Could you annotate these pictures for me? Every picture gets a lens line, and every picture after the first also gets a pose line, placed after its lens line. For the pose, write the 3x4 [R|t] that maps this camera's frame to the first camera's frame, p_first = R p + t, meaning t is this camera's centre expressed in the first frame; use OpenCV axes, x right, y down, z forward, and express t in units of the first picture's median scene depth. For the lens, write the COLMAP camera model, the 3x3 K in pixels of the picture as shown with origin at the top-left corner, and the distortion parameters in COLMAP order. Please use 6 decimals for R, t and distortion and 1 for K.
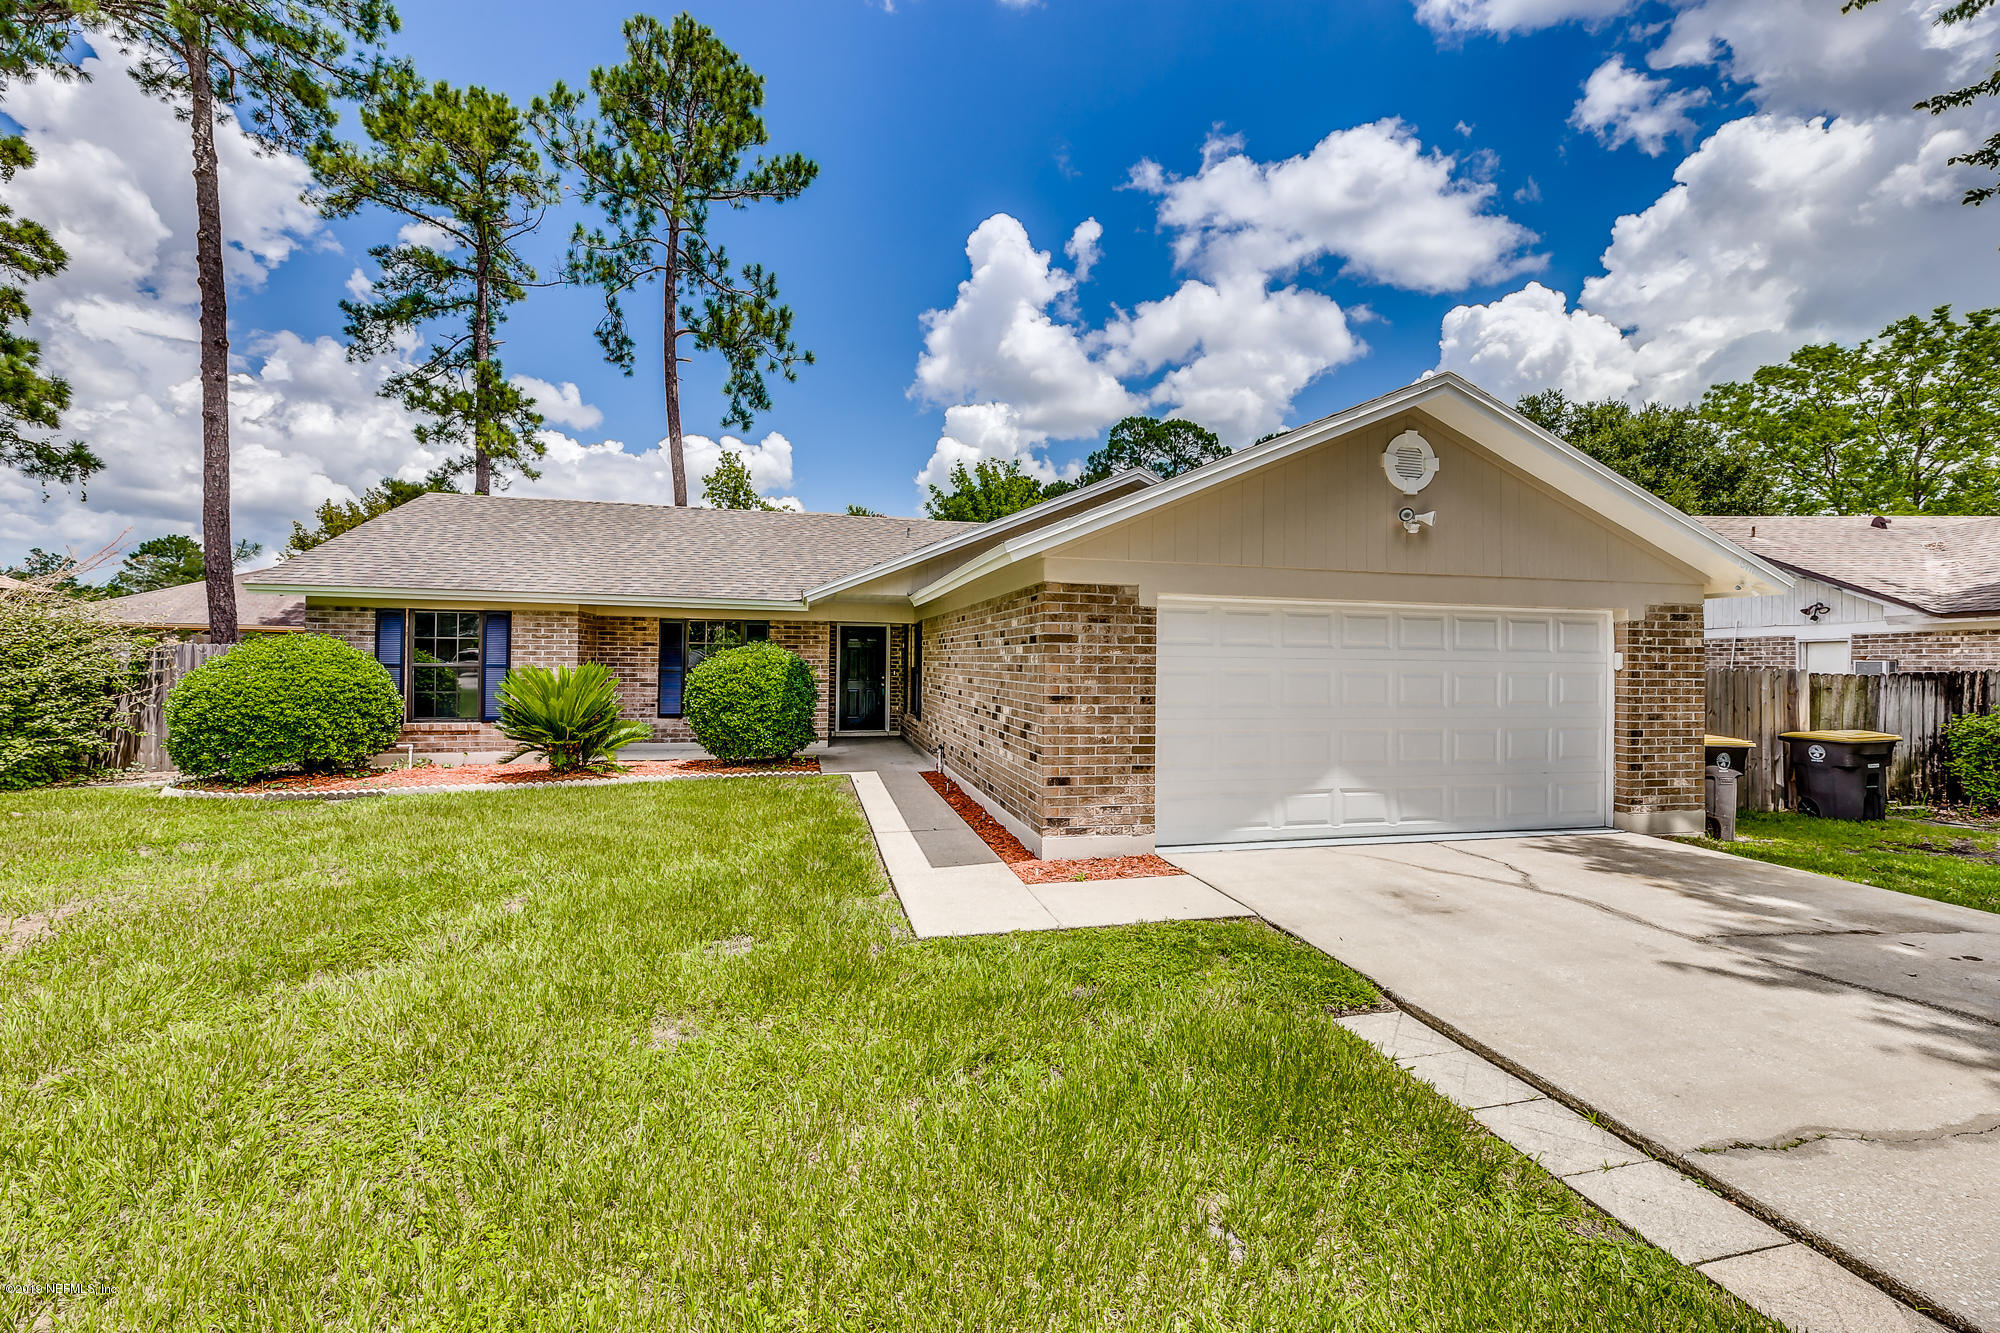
lens RADIAL K [[821.9, 0, 1005.3], [0, 821.9, 662.7], [0, 0, 1]] dist [-0.002260, 0.002460]
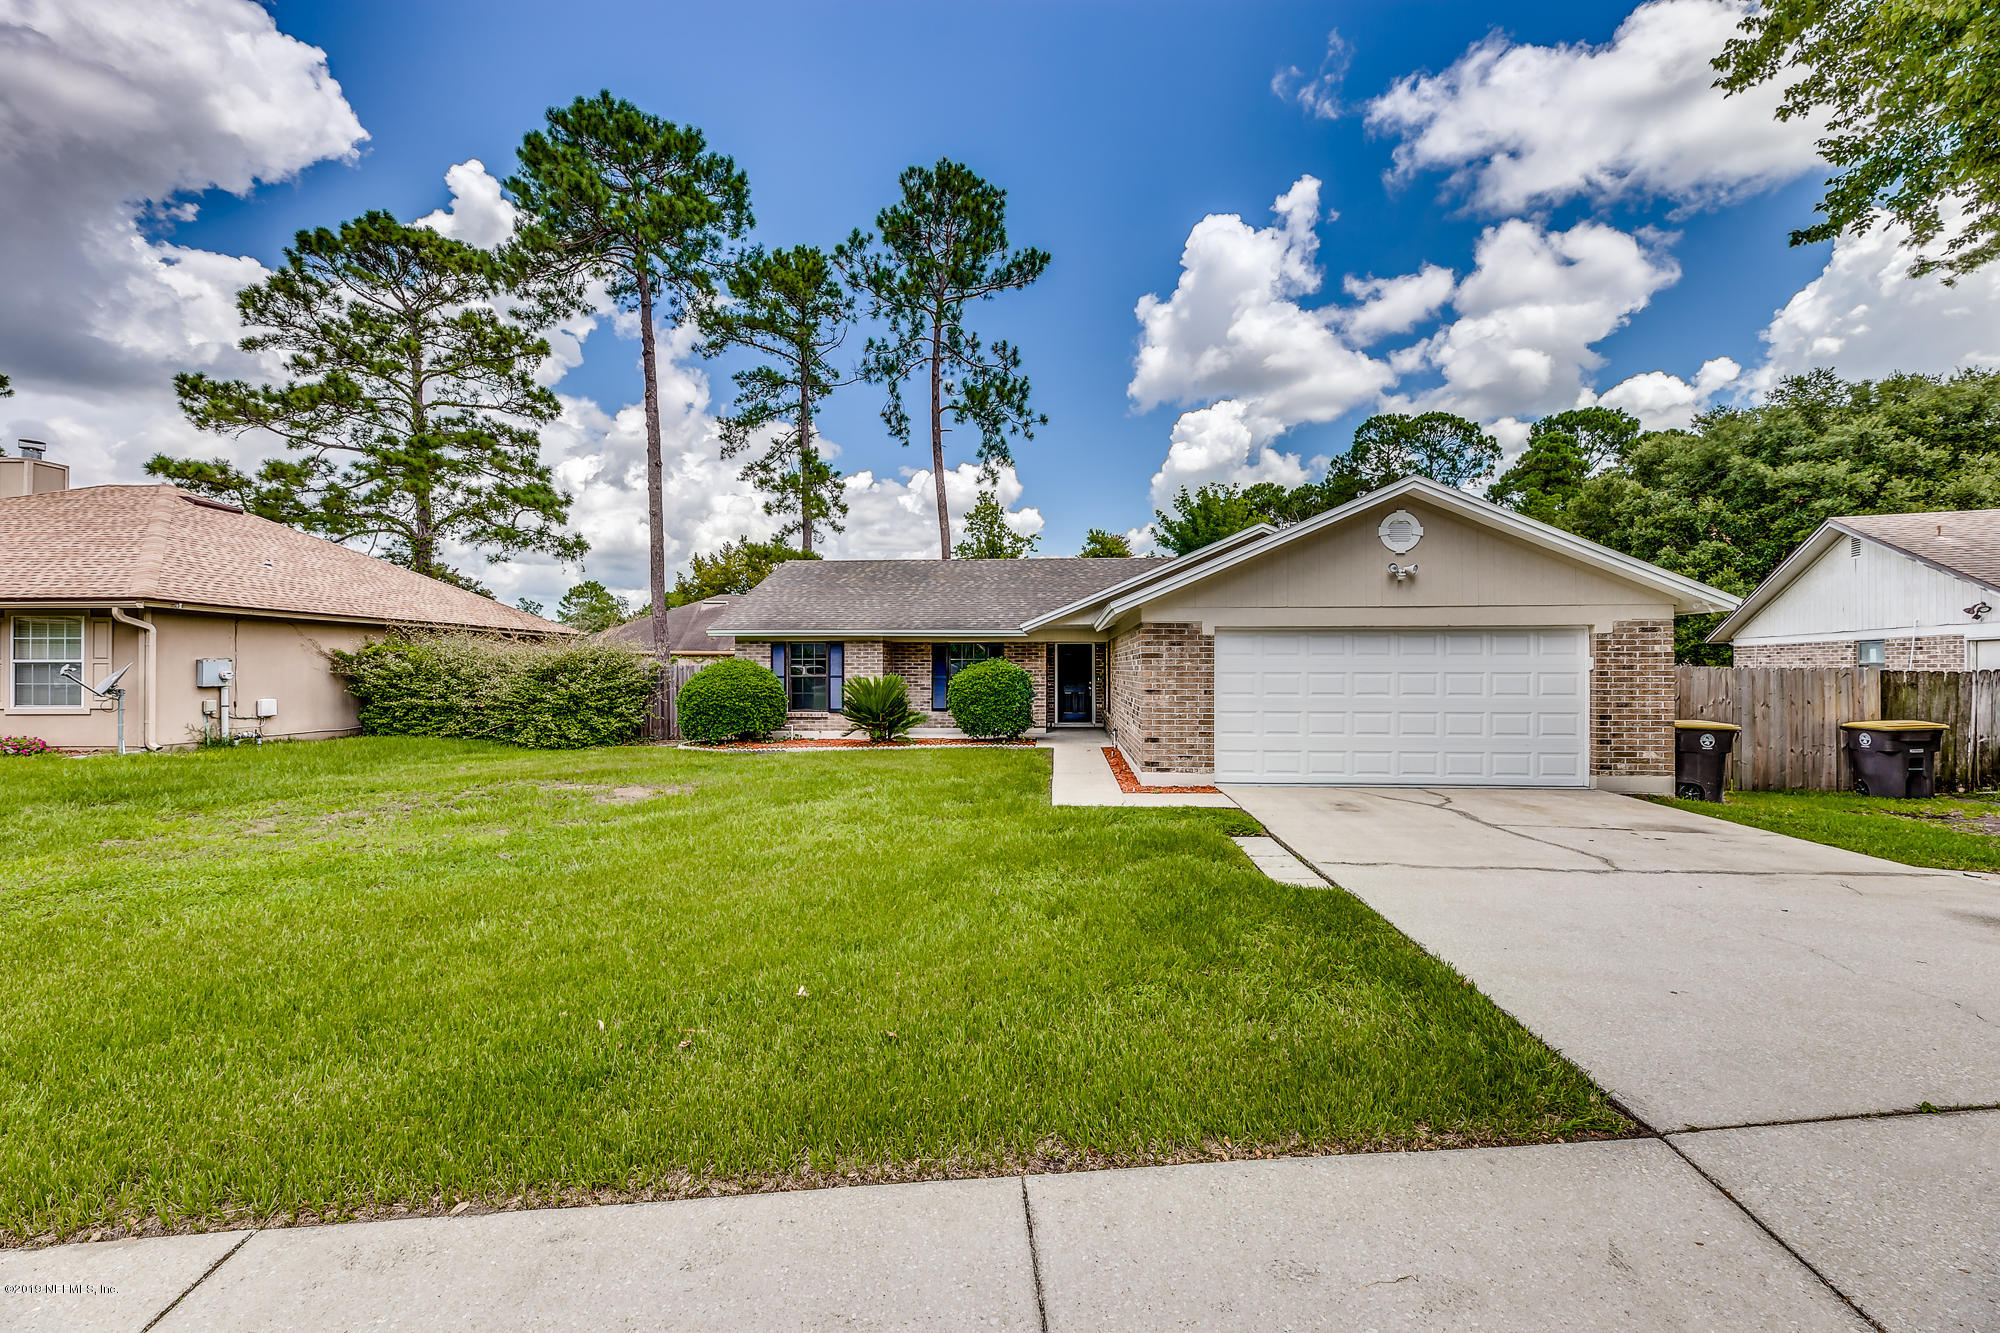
lens RADIAL K [[821.9, 0, 1003.9], [0, 821.9, 680.4], [0, 0, 1]] dist [-0.002260, 0.002460]
pose [[0.952172, -0.008915, -0.305431, 0.090777], [0.012015, 0.999894, 0.008271, 0.001150], [0.305325, -0.011546, 0.952178, -0.217998]]
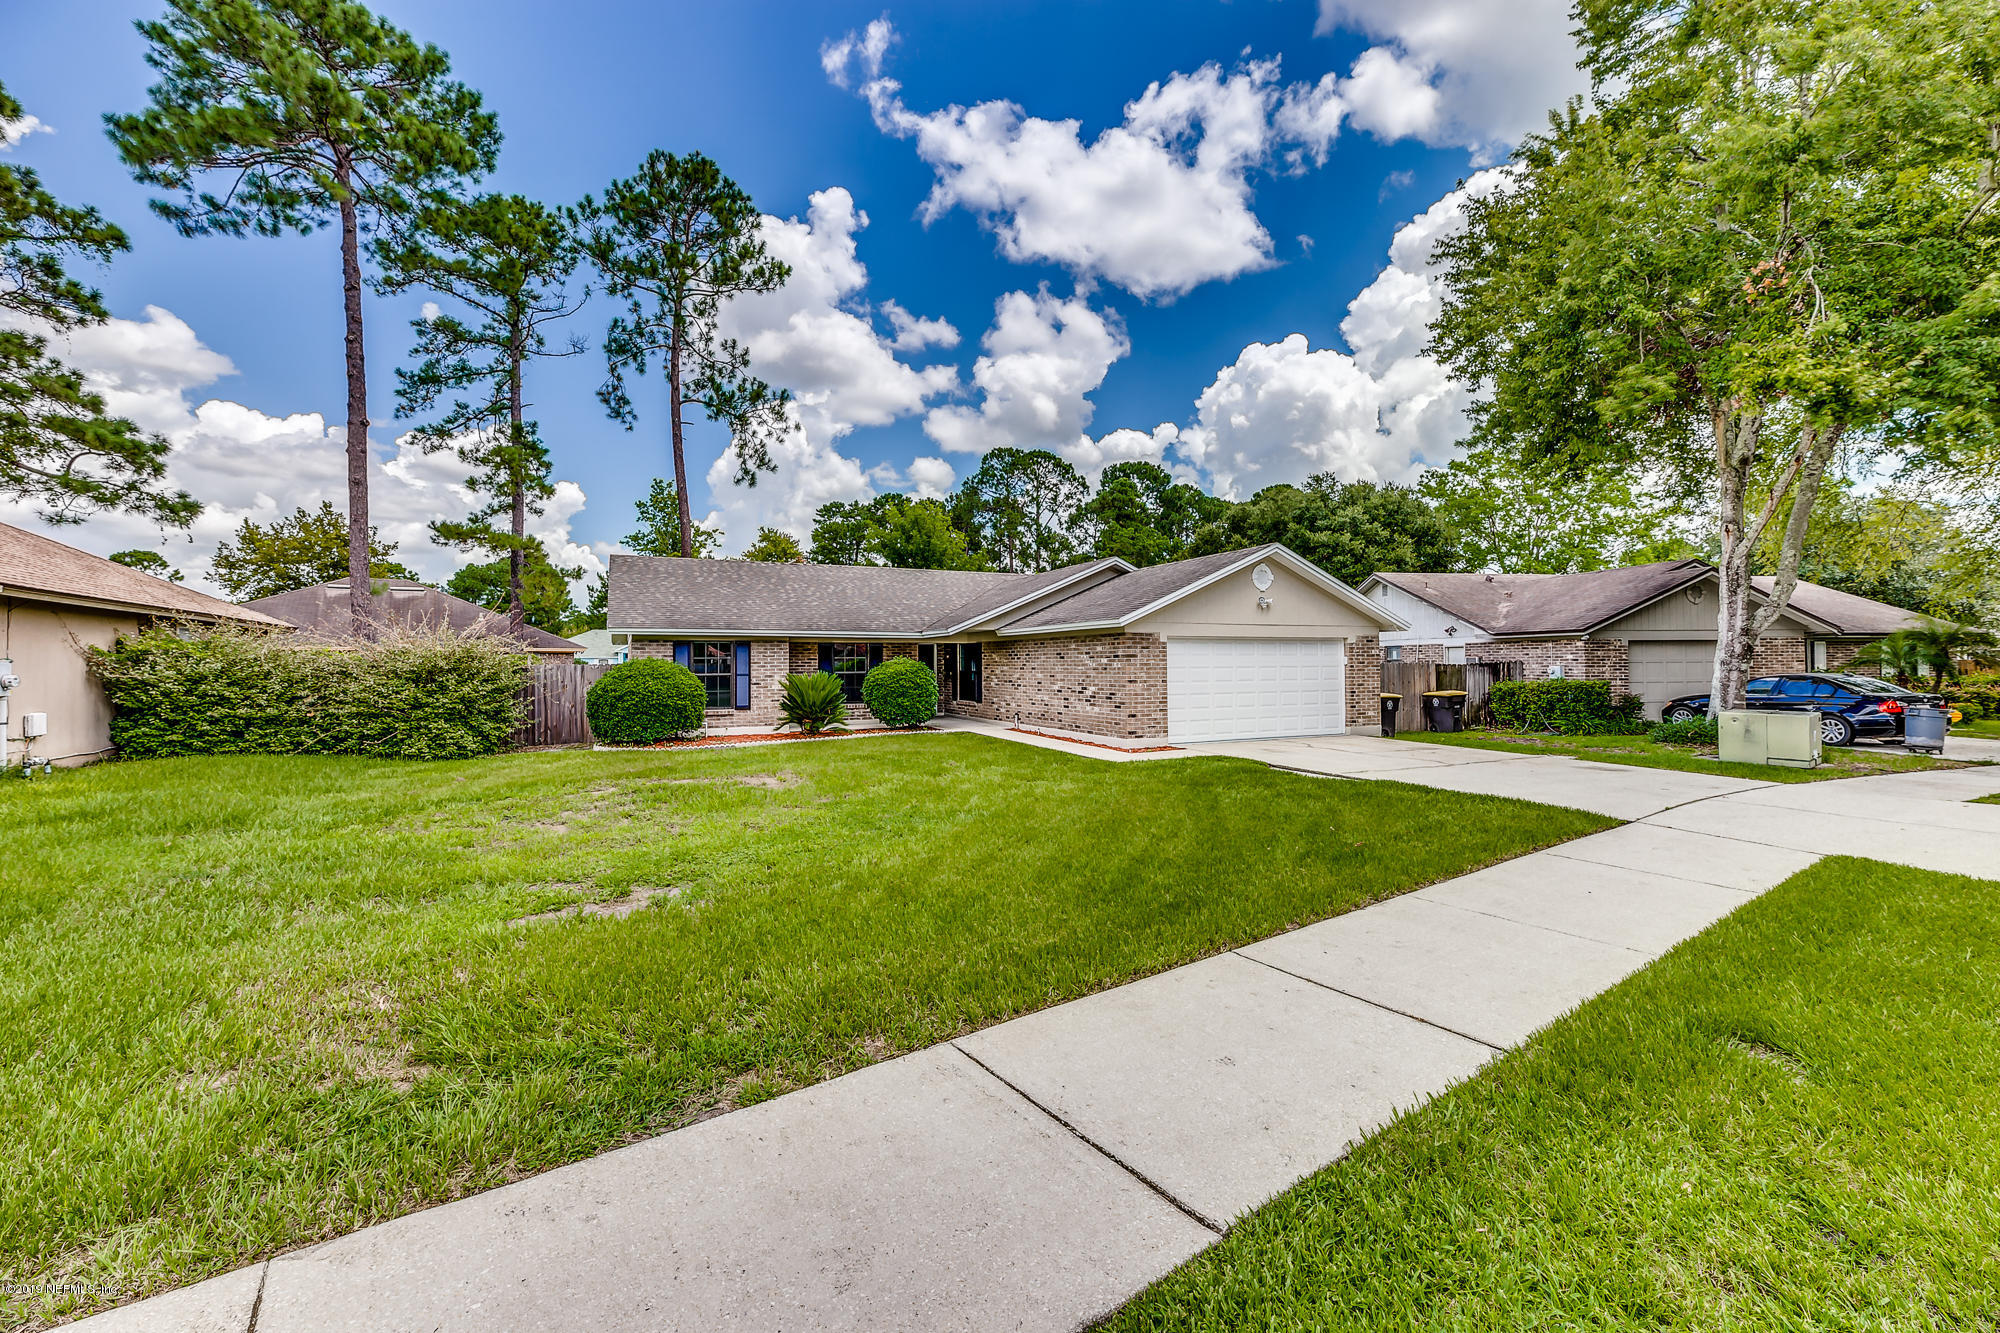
lens RADIAL K [[821.9, 0, 1019.8], [0, 821.9, 660.9], [0, 0, 1]] dist [-0.002260, 0.002460]
pose [[0.976985, -0.017825, 0.212561, -0.233483], [0.018895, 0.999817, -0.003002, -0.004298], [-0.212469, 0.006949, 0.977143, -0.389281]]
